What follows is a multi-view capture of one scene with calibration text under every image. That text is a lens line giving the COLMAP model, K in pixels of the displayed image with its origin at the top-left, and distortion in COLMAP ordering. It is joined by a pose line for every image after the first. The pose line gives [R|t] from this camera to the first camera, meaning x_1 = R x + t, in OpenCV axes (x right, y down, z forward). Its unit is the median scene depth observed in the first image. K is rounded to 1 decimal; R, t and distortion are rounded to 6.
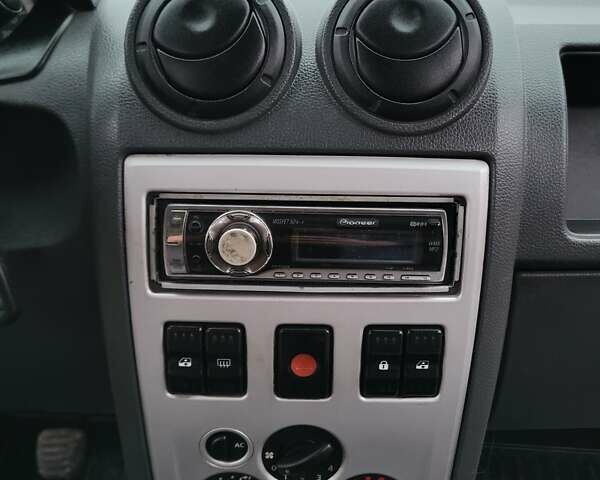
lens RADIAL K [[625.5, 0, 300.0], [0, 625.5, 240.0], [0, 0, 1]] dist [-0.001887, 0.005142]
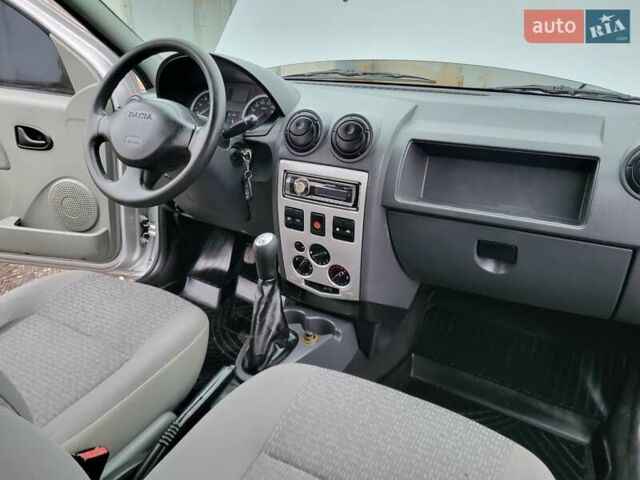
lens RADIAL K [[497.4, 0, 327.1], [0, 497.4, 253.7], [0, 0, 1]] dist [-0.001463, -0.006905]
pose [[0.866885, 0.196312, -0.458227, 1.389011], [-0.153962, 0.979692, 0.128448, -0.007719], [0.474137, -0.040800, 0.879505, -1.454785]]
